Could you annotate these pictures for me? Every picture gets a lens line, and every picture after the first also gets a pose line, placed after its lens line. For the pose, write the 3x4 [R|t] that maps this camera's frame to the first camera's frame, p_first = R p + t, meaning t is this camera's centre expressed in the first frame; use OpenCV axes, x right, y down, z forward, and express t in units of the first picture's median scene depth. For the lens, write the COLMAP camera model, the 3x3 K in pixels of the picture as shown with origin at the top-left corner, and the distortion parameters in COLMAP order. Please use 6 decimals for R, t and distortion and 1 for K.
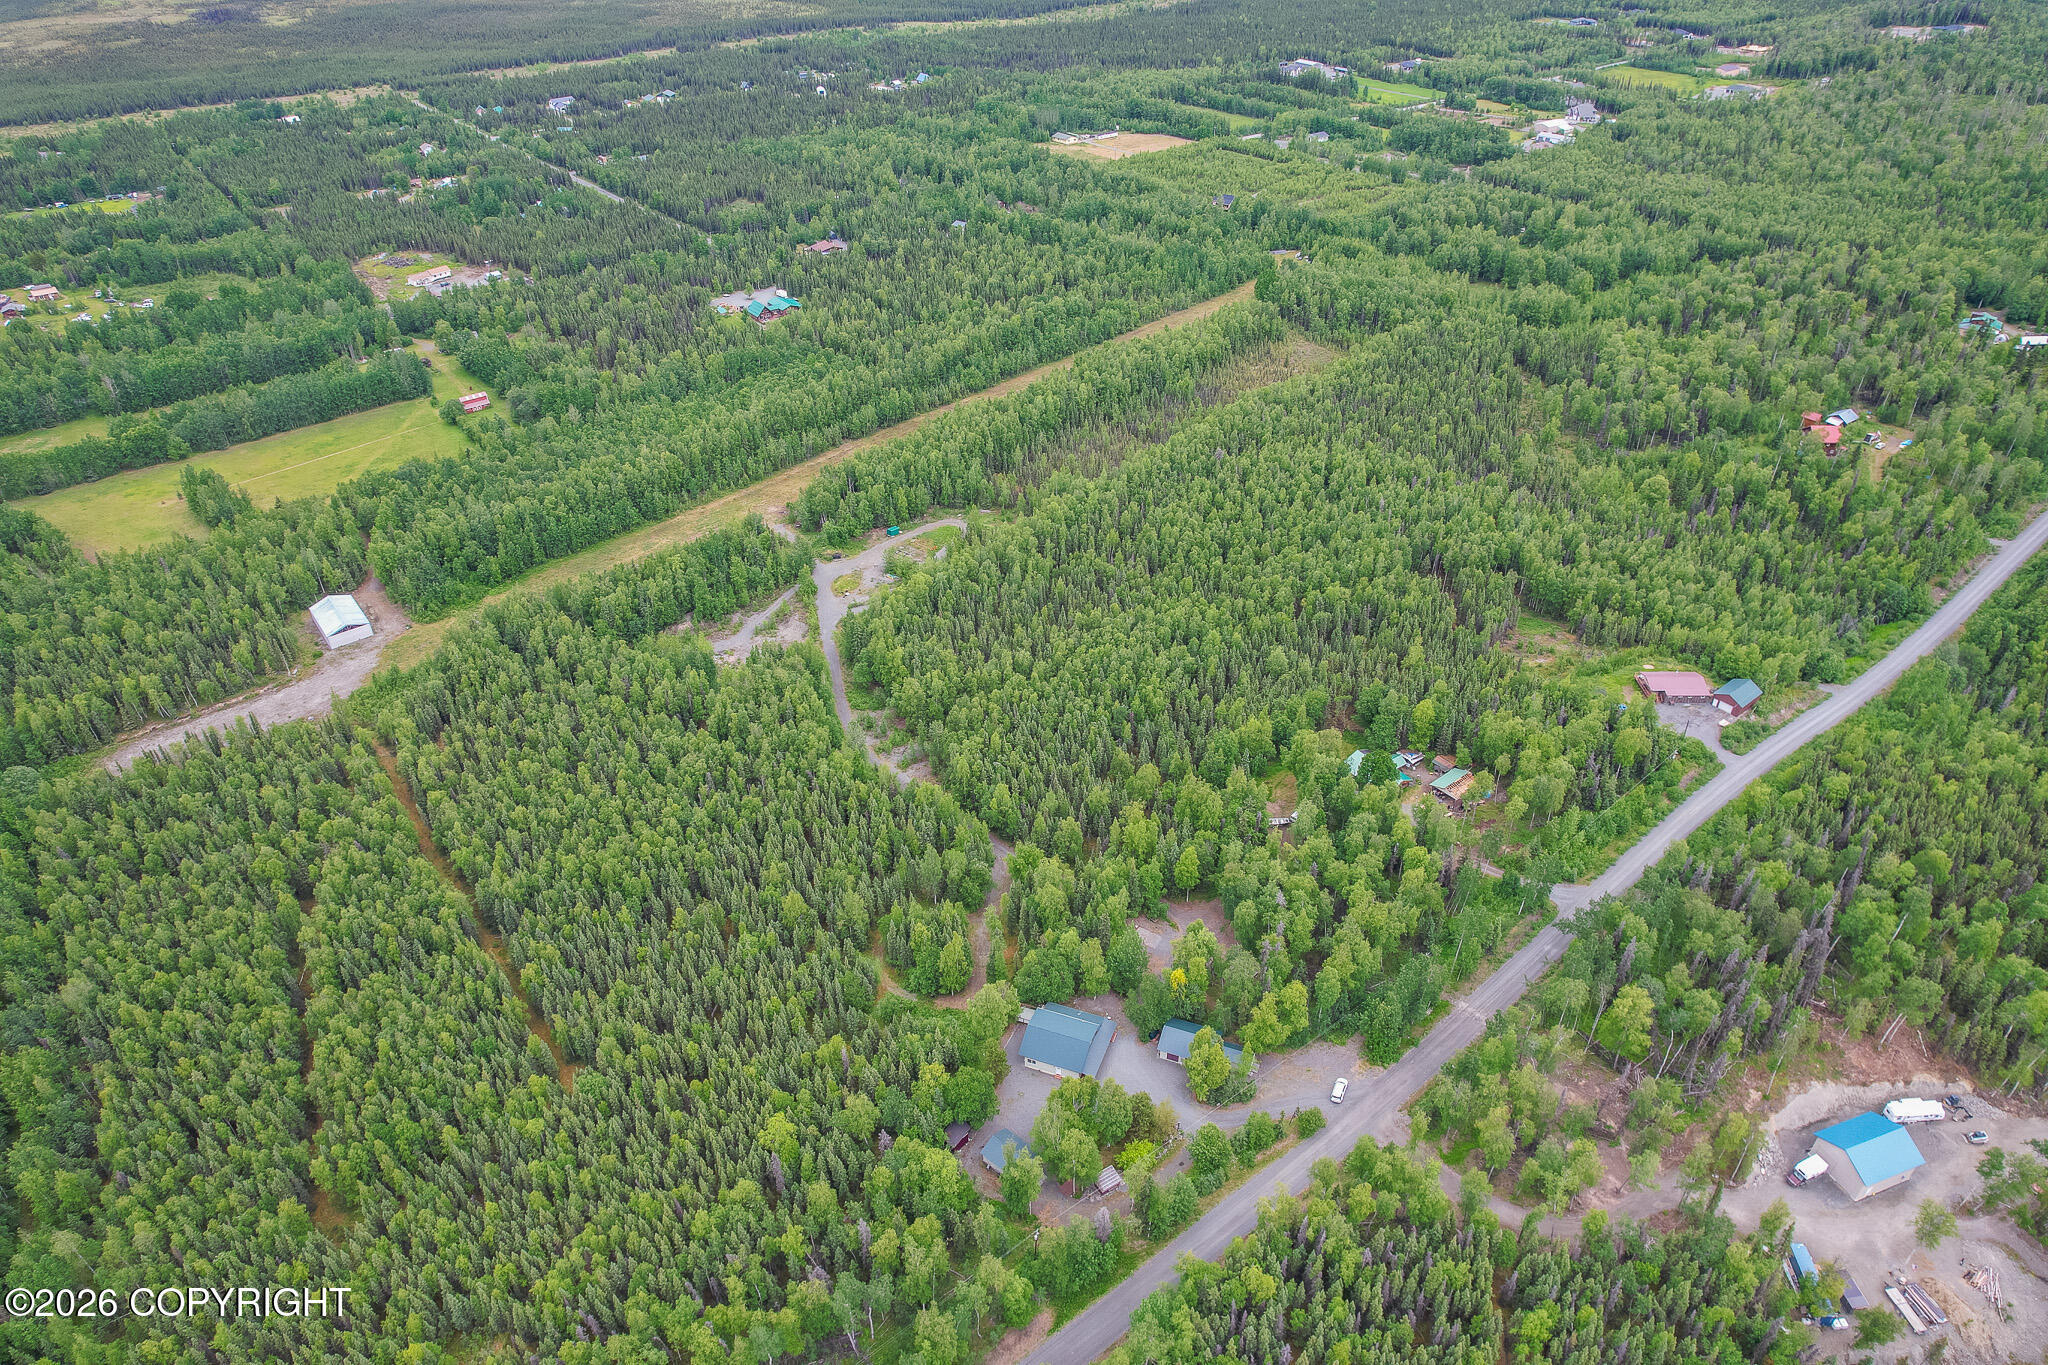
lens RADIAL K [[1318.5, 0, 1024.0], [0, 1318.5, 682.5], [0, 0, 1]] dist [-0.076892, 0.063960]
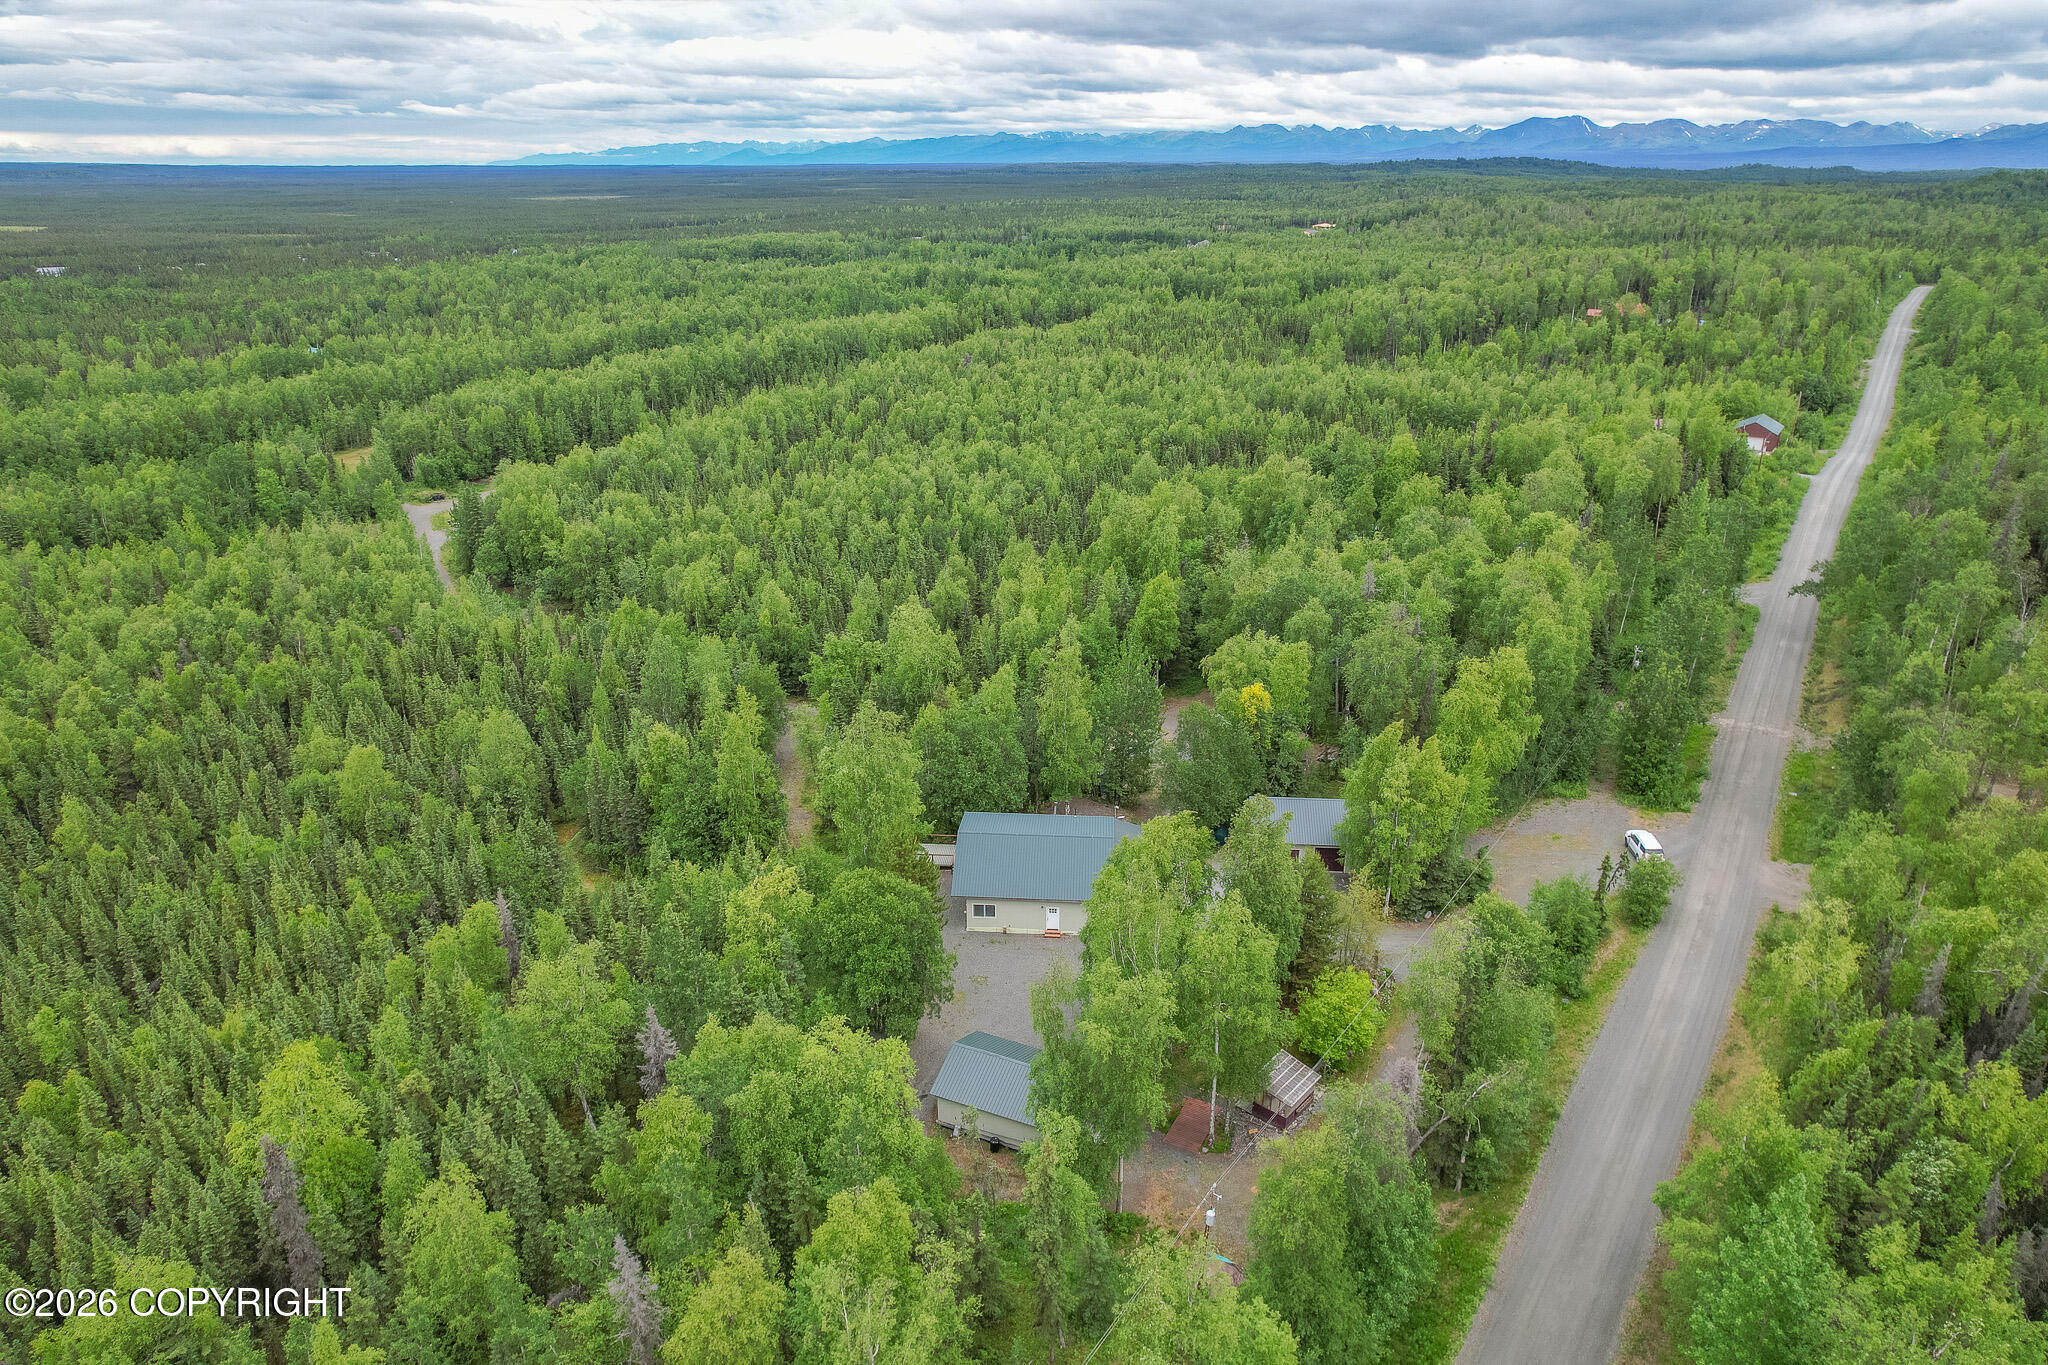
lens RADIAL K [[1318.5, 0, 1024.0], [0, 1318.5, 682.5], [0, 0, 1]] dist [-0.076892, 0.063960]
pose [[0.955439, -0.102480, 0.276828, -0.075145], [0.163985, 0.964049, -0.209090, 0.258132], [-0.245448, 0.245169, 0.937895, 0.493759]]
